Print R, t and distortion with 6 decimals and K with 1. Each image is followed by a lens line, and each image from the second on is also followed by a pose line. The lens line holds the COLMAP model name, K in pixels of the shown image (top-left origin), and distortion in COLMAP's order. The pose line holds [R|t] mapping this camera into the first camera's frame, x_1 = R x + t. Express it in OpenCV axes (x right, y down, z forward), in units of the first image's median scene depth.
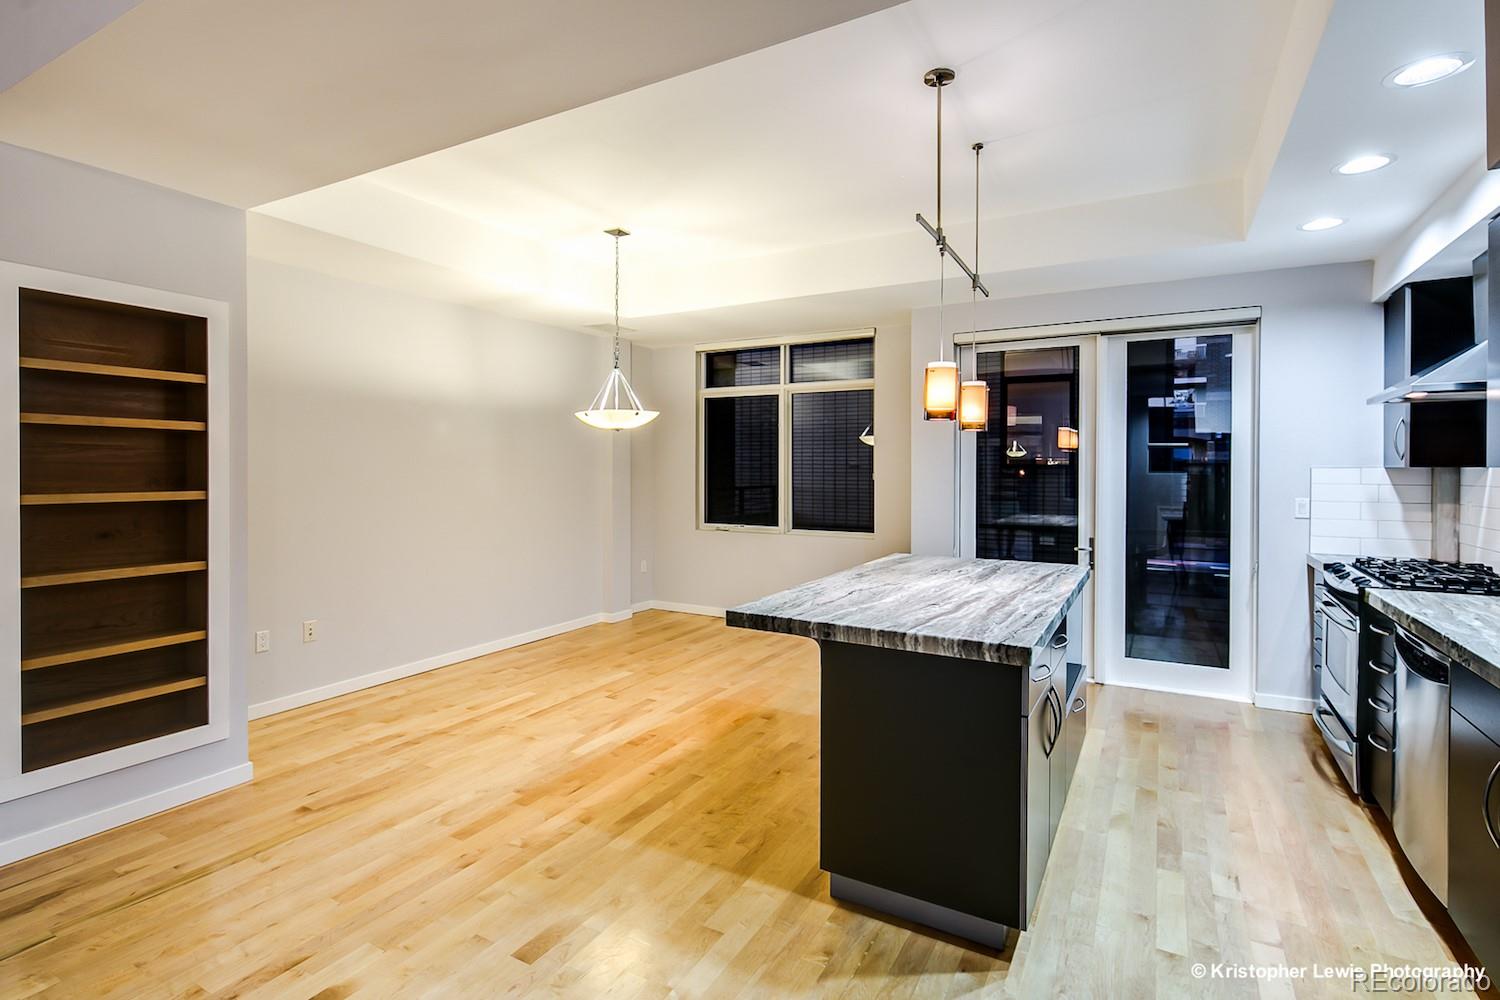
lens RADIAL K [[728.2, 0, 722.4], [0, 728.2, 472.5], [0, 0, 1]] dist [0.001067, -0.001922]
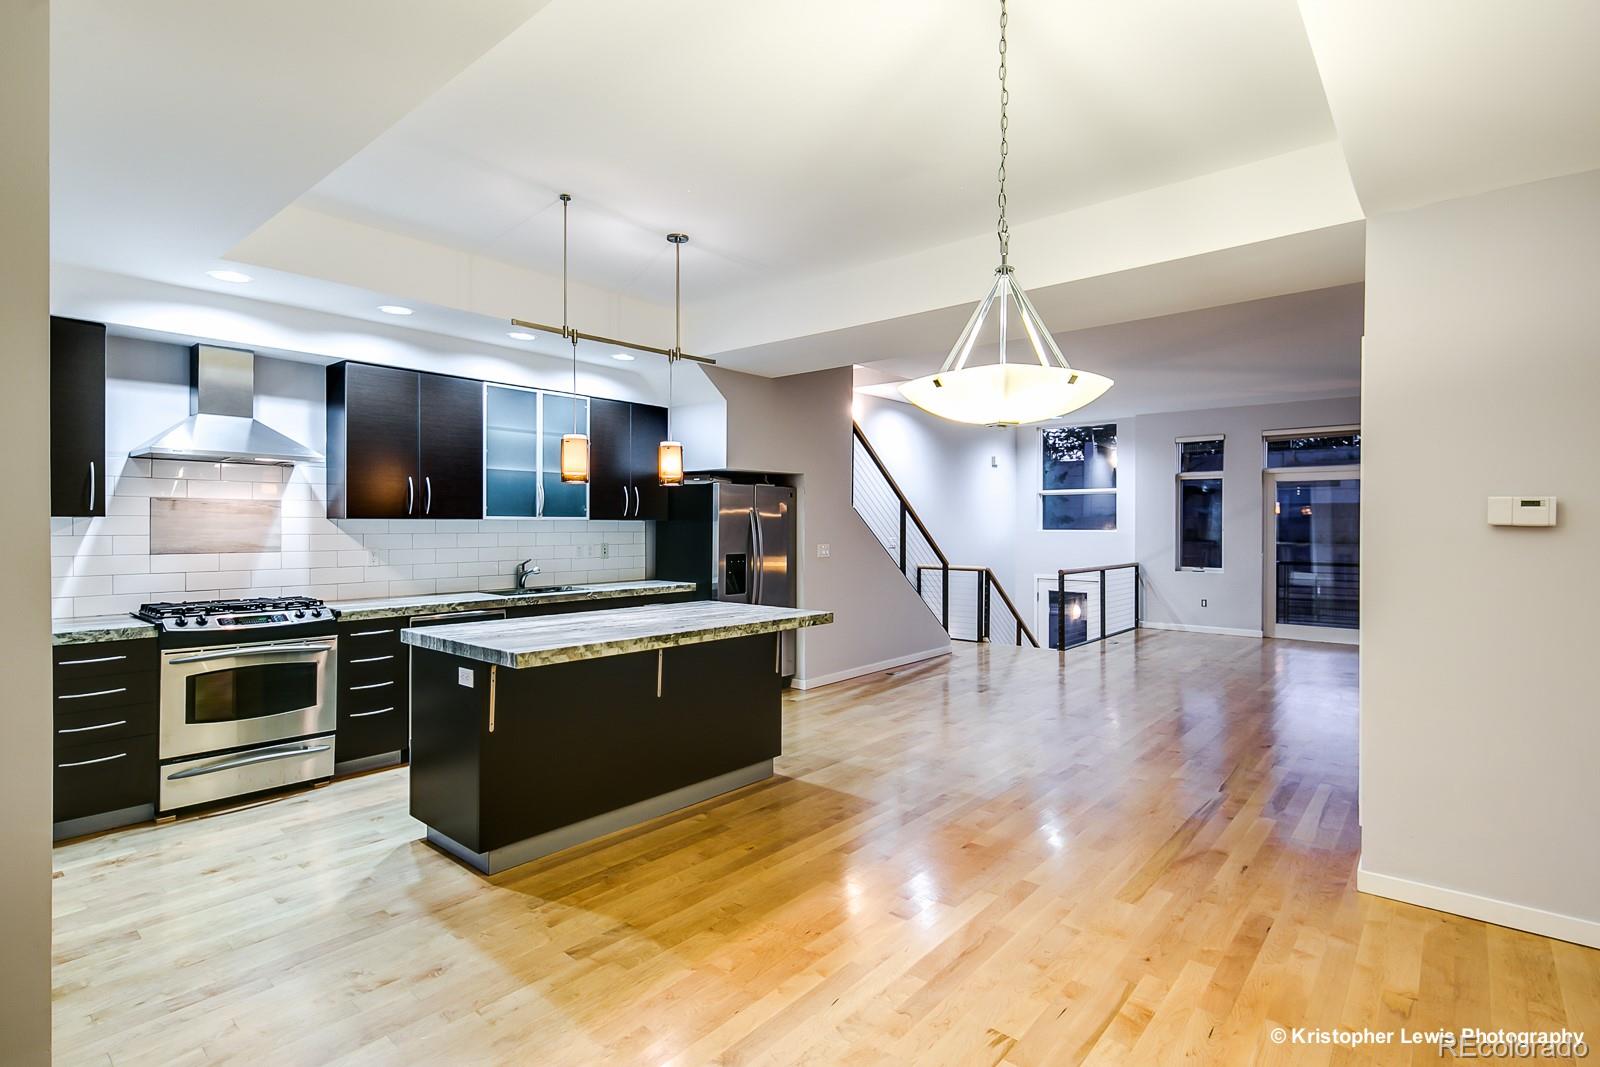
lens RADIAL K [[776.7, 0, 796.7], [0, 776.7, 525.3], [0, 0, 1]] dist [0.001067, -0.001922]
pose [[-0.982150, -0.004919, 0.188034, -0.178650], [-0.003030, 0.999942, 0.010330, -0.010301], [-0.188074, 0.009576, -0.982108, 2.103042]]
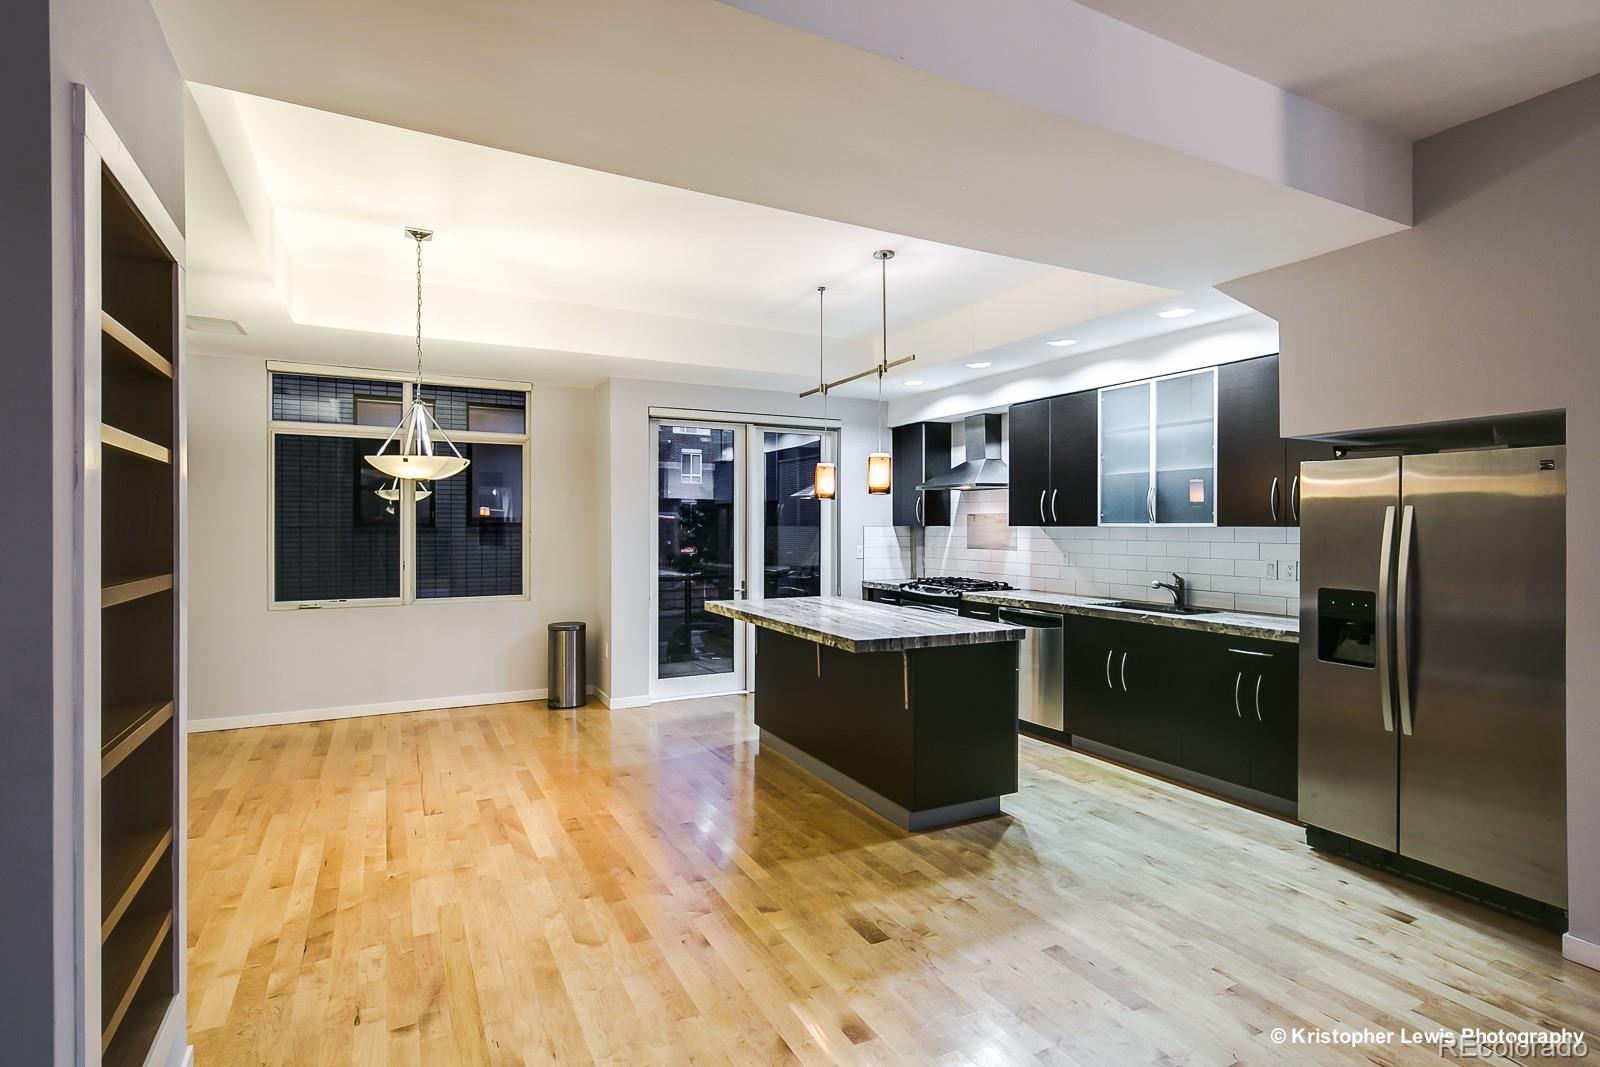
lens RADIAL K [[776.7, 0, 791.2], [0, 776.7, 529.0], [0, 0, 1]] dist [0.001067, -0.001922]
pose [[0.547521, -0.005316, 0.836775, -0.939560], [0.007217, 0.999973, 0.001630, -0.006111], [-0.836761, 0.005147, 0.547545, 0.280661]]
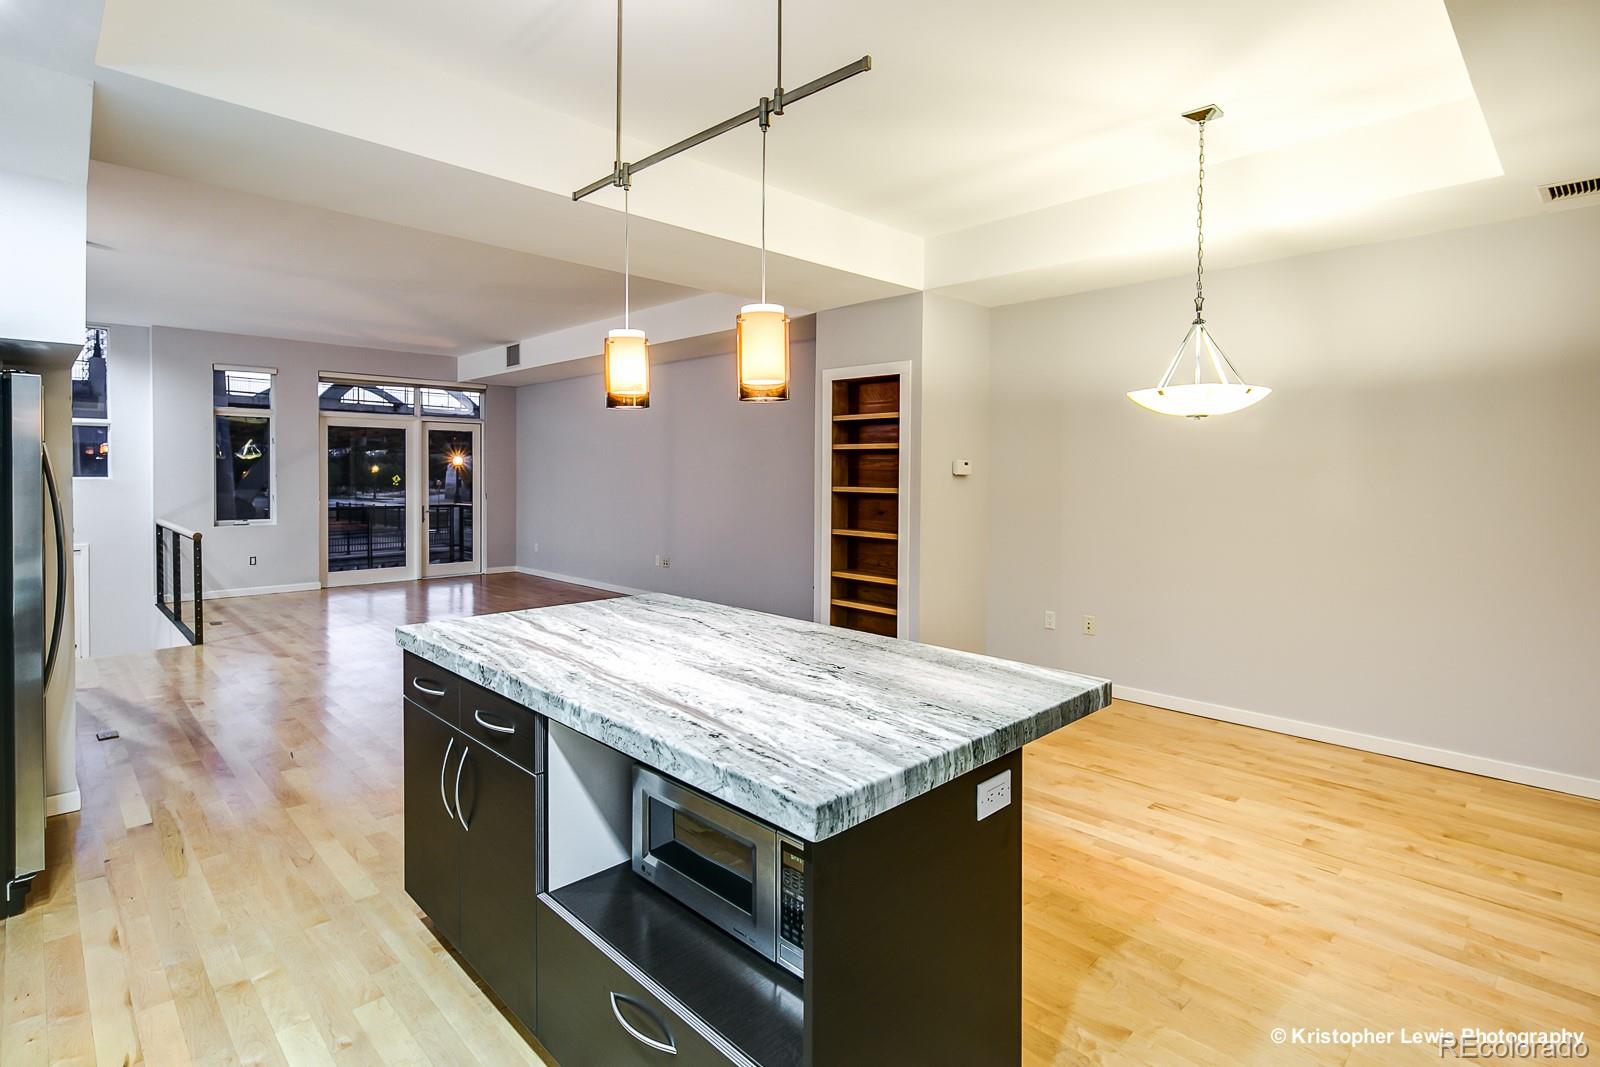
lens RADIAL K [[776.7, 0, 788.6], [0, 776.7, 467.1], [0, 0, 1]] dist [0.001067, -0.001922]
pose [[-0.280569, -0.006541, -0.959812, 0.910945], [-0.011995, 0.999923, -0.003308, -0.009324], [0.959759, 0.010585, -0.280626, 1.237659]]
